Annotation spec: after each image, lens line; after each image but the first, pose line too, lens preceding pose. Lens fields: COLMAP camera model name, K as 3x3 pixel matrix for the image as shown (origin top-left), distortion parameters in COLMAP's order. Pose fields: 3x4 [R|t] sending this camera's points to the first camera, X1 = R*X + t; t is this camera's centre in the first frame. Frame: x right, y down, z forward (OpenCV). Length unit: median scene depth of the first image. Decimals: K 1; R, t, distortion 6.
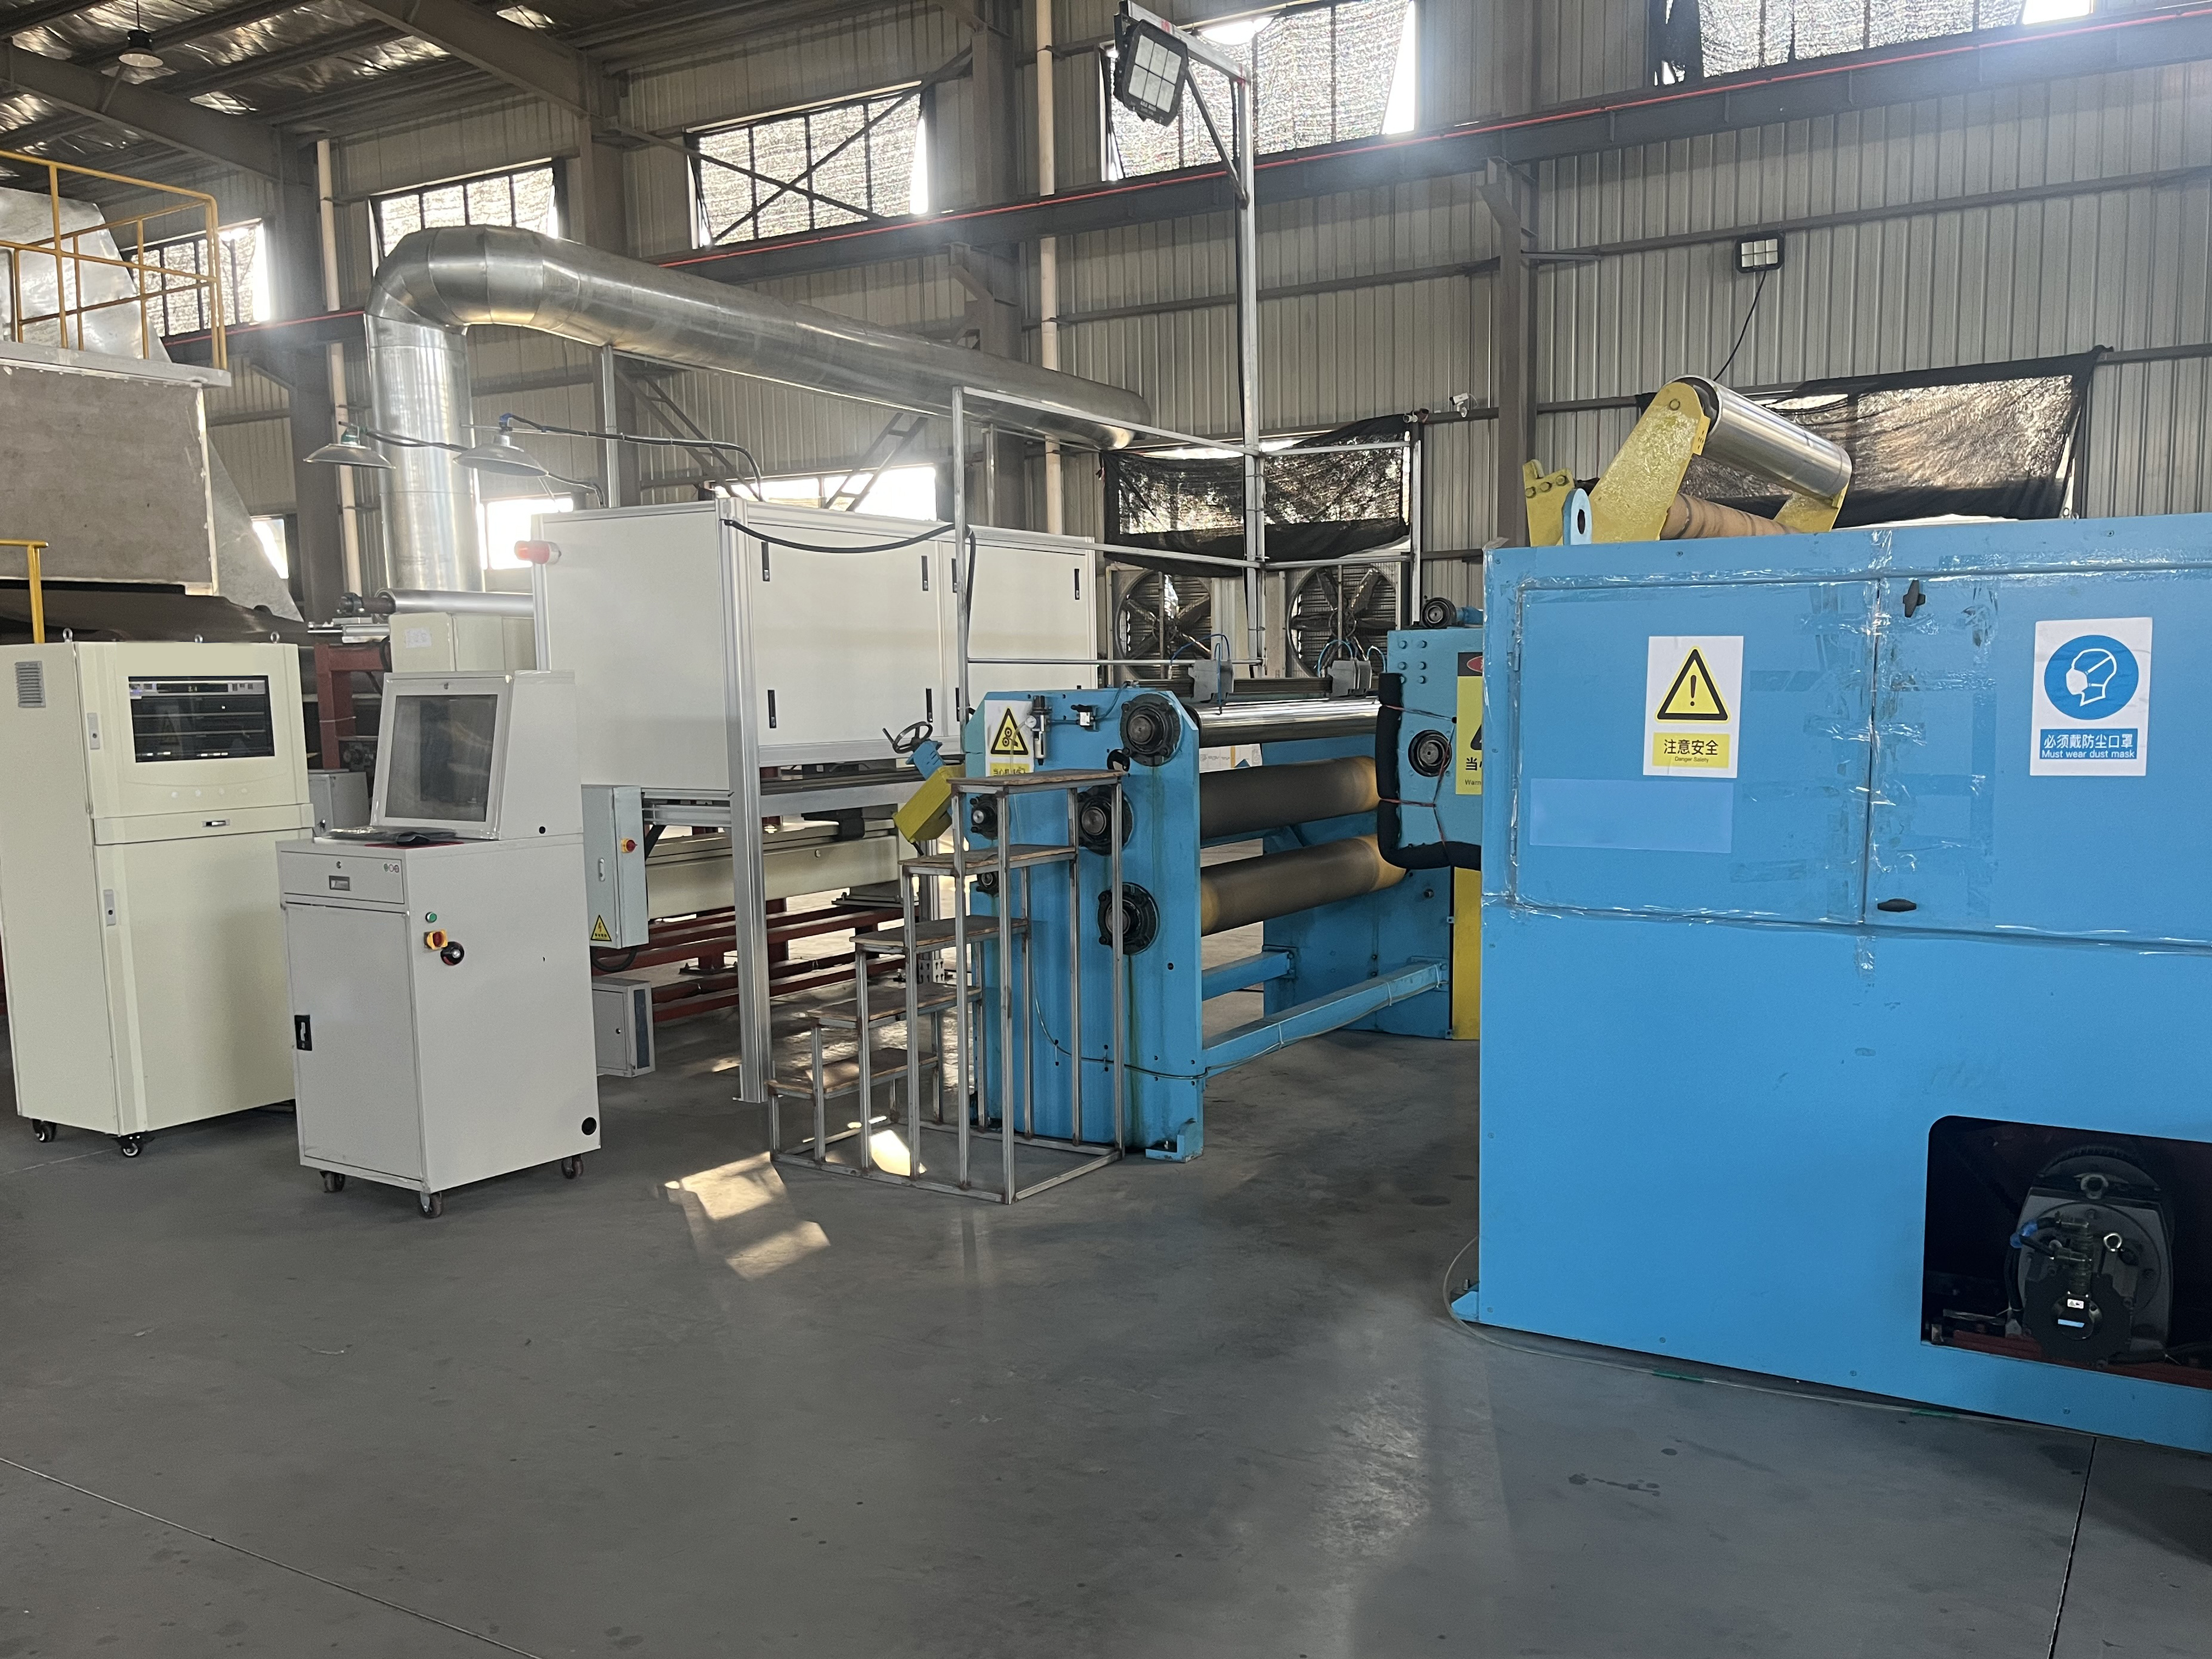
lens RADIAL K [[1678.3, 0, 1106.0], [0, 1678.3, 829.5], [0, 0, 1]] dist [0.205756, -0.290831]
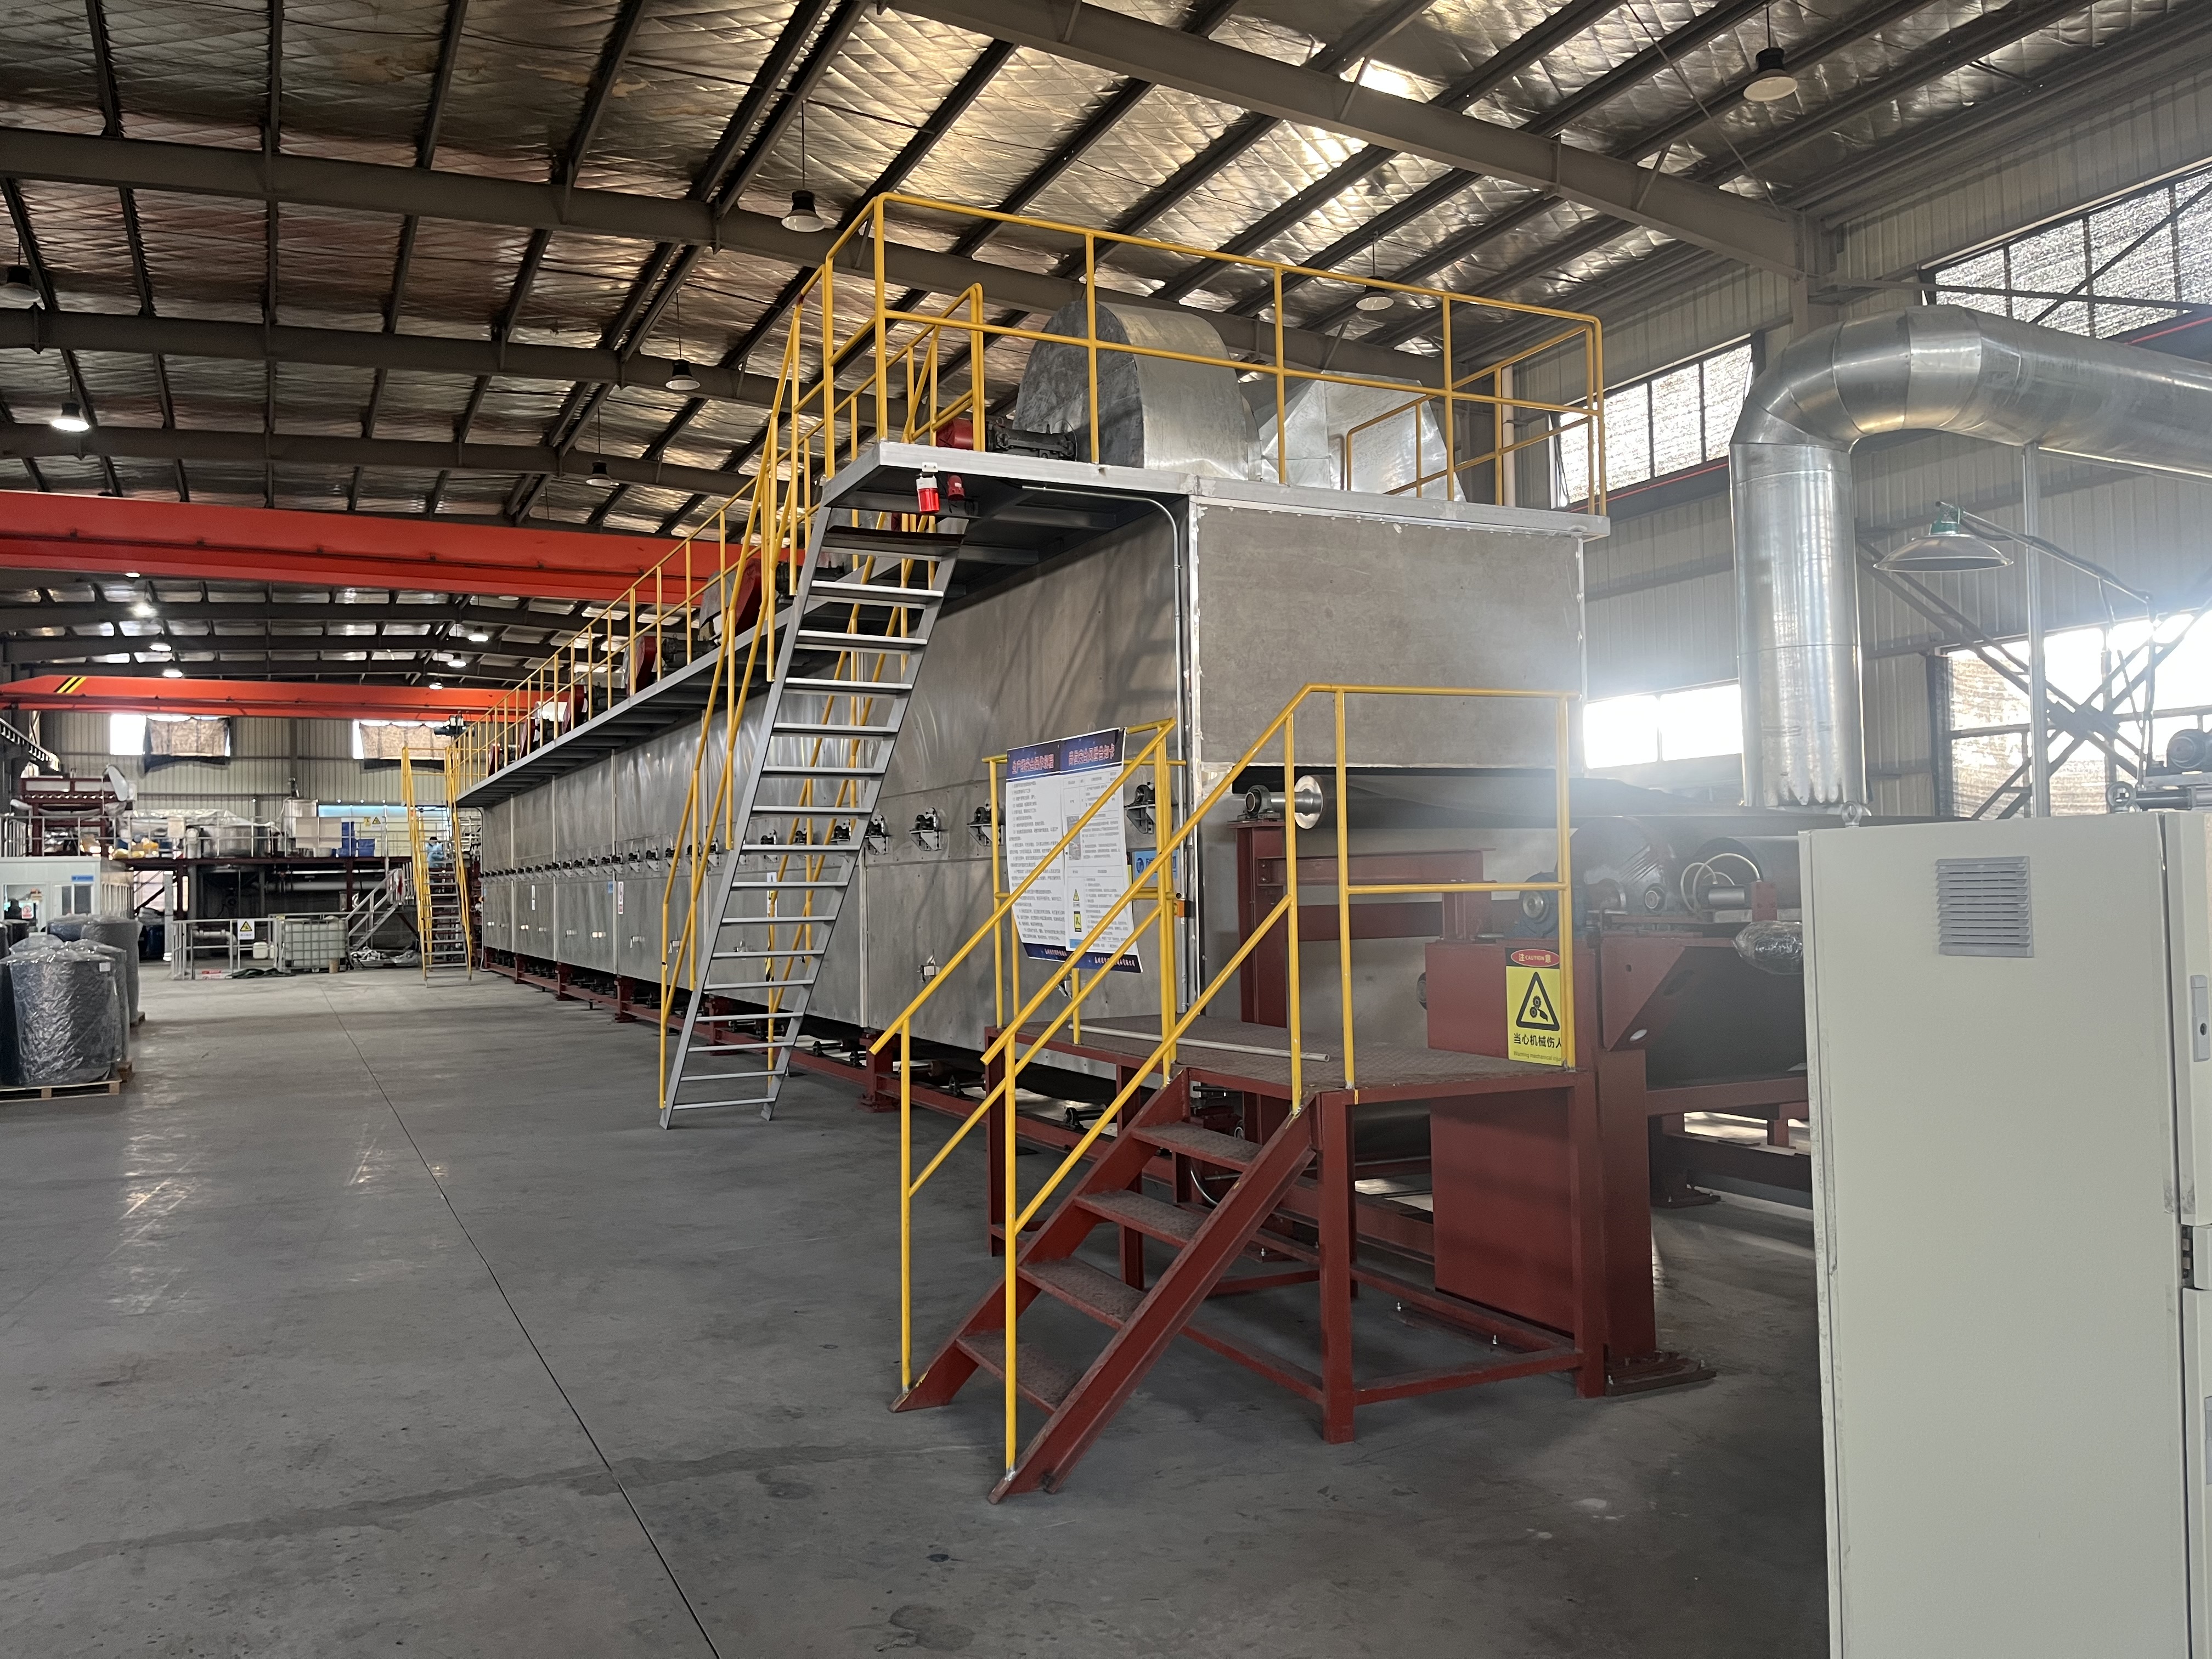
lens RADIAL K [[1678.3, 0, 1106.0], [0, 1678.3, 829.5], [0, 0, 1]] dist [0.205756, -0.290831]
pose [[0.815841, -0.007412, -0.578228, -0.075541], [-0.058156, 0.993797, -0.094794, -0.006313], [0.575344, 0.110964, 0.810349, 0.068036]]
